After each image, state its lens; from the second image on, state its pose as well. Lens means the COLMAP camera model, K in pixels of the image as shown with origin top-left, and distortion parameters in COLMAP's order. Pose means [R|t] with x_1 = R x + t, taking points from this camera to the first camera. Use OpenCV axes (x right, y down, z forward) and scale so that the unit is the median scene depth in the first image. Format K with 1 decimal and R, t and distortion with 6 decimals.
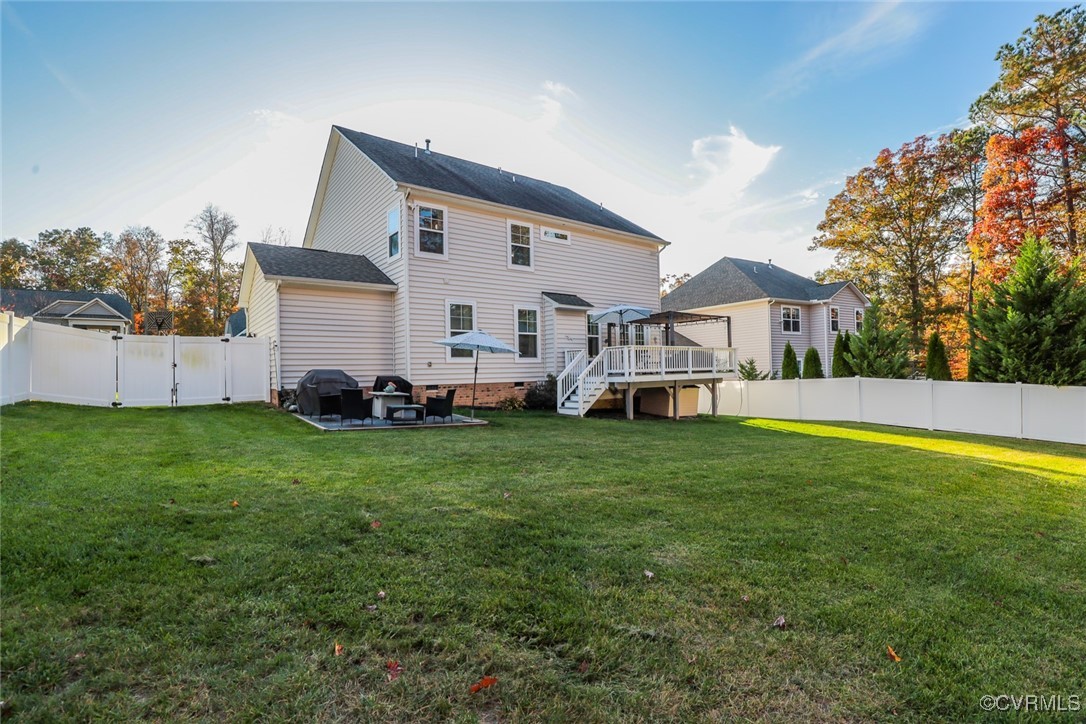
lens RADIAL K [[491.0, 0, 543.0], [0, 491.0, 362.0], [0, 0, 1]] dist [-0.029442, 0.000813]
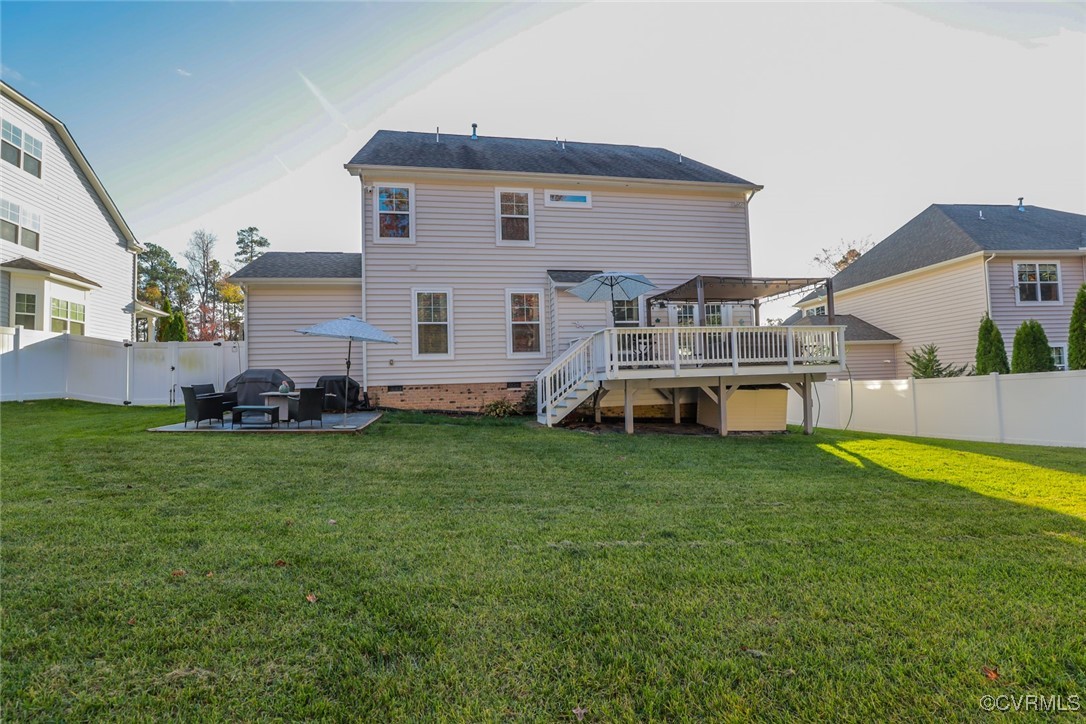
lens RADIAL K [[491.0, 0, 543.0], [0, 491.0, 362.0], [0, 0, 1]] dist [-0.029442, 0.000813]
pose [[0.895320, -0.027890, -0.444549, 0.356547], [0.021983, 0.999588, -0.018438, 0.023041], [0.444880, 0.006736, 0.895565, 0.285320]]
